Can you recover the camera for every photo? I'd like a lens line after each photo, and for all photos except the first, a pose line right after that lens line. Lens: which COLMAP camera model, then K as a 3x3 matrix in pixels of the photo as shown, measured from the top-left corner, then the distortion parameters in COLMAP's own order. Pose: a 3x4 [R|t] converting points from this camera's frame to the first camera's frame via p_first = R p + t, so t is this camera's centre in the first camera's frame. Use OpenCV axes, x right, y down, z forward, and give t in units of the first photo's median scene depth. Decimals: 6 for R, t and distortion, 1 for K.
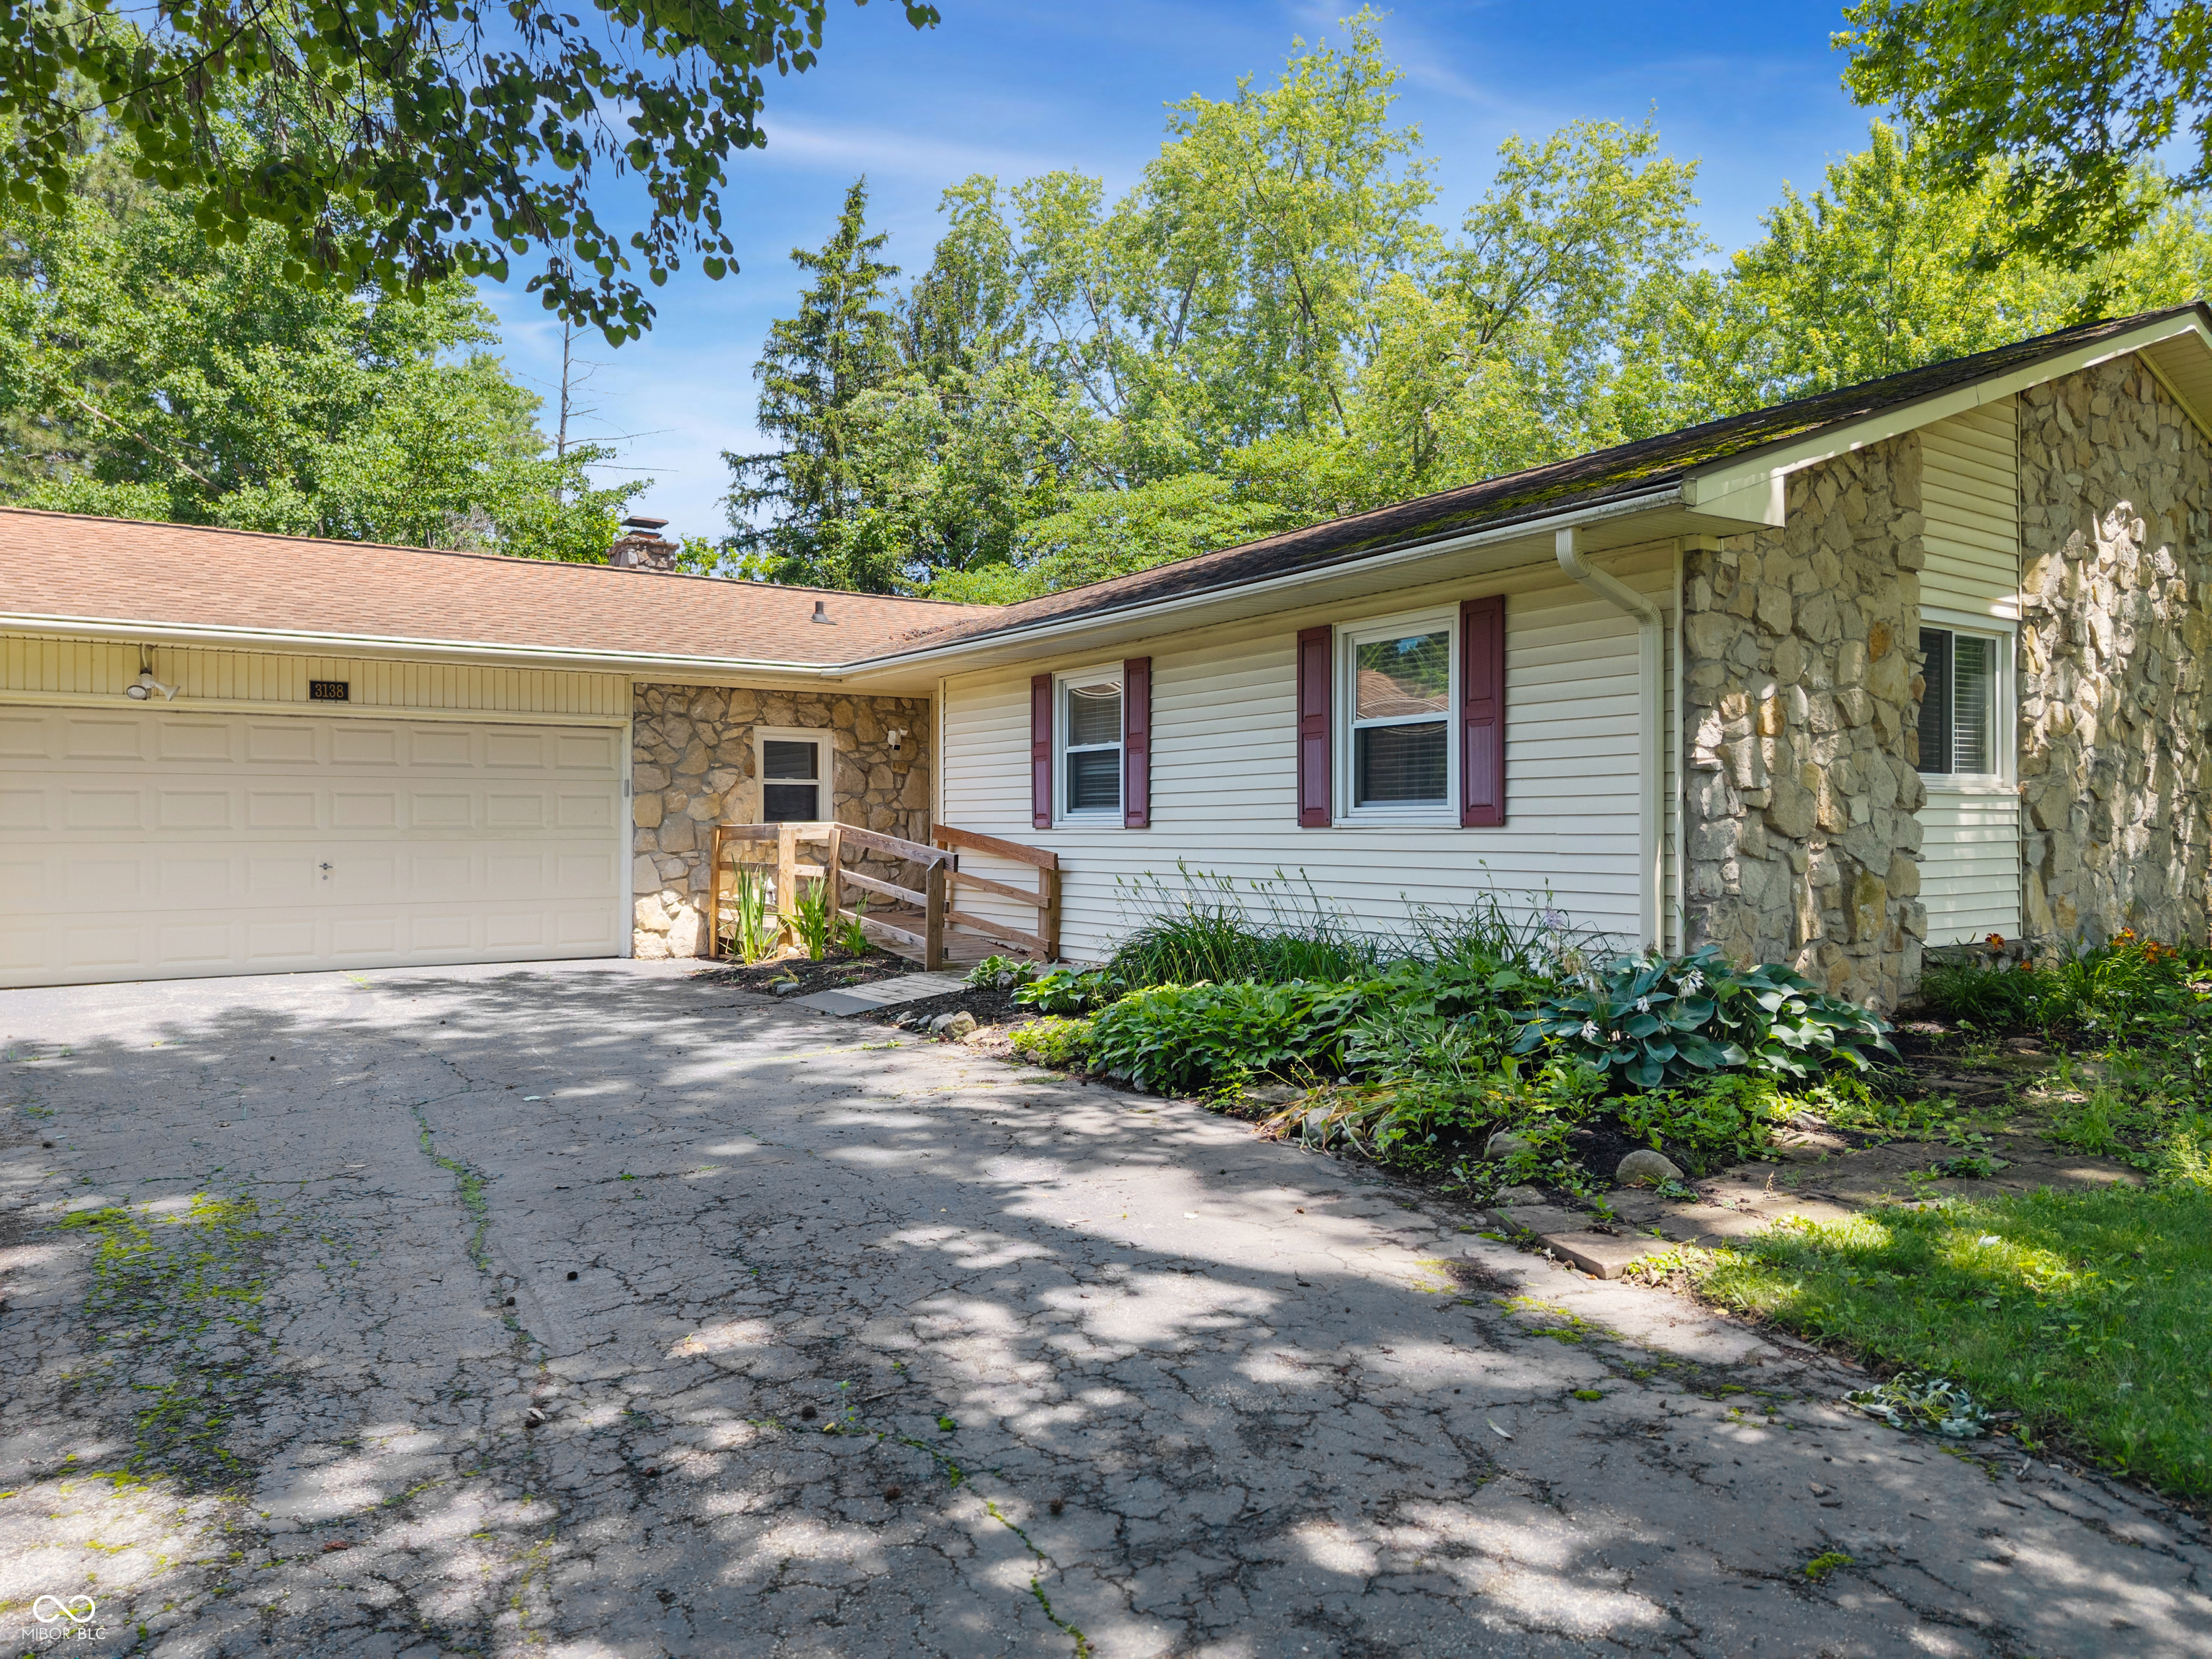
lens RADIAL K [[1375.2, 0, 1106.0], [0, 1375.2, 829.5], [0, 0, 1]] dist [-0.003611, -0.001760]
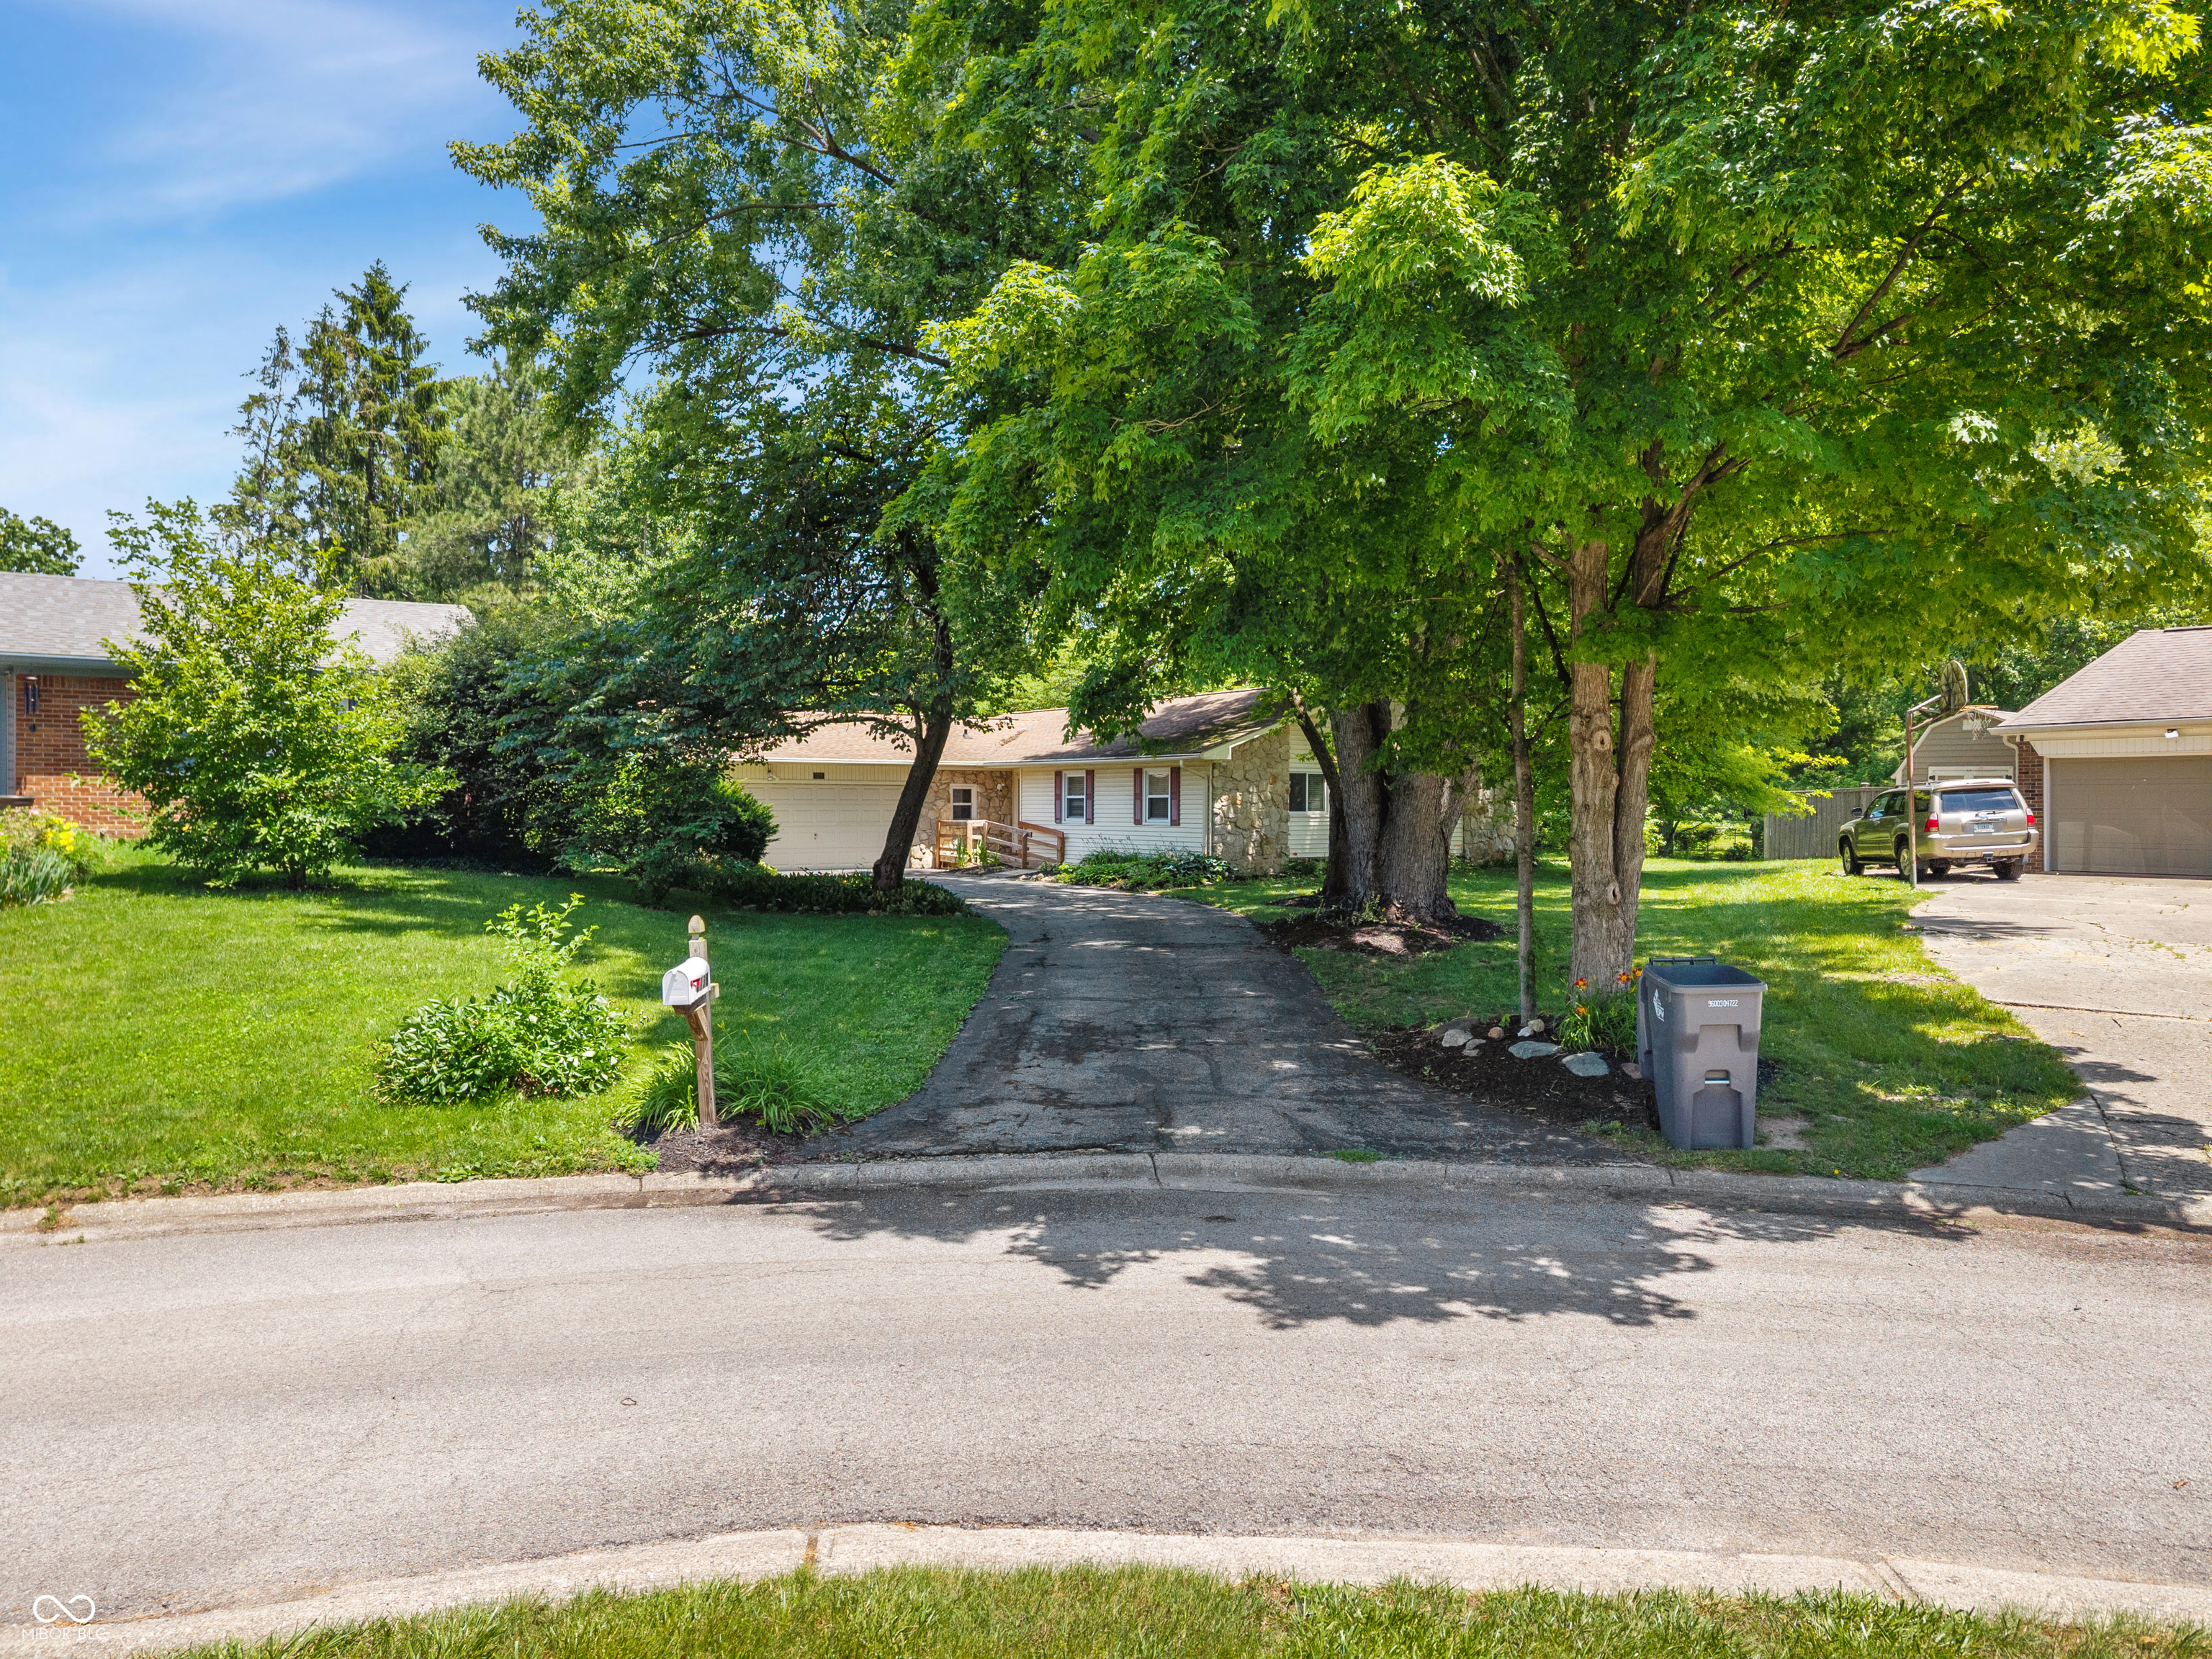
lens RADIAL K [[1375.2, 0, 1106.0], [0, 1375.2, 829.5], [0, 0, 1]] dist [-0.003611, -0.001760]
pose [[0.999963, 0.005655, 0.006499, 0.051063], [-0.005766, 0.999834, 0.017257, -0.054059], [-0.006401, -0.017293, 0.999830, -2.706391]]
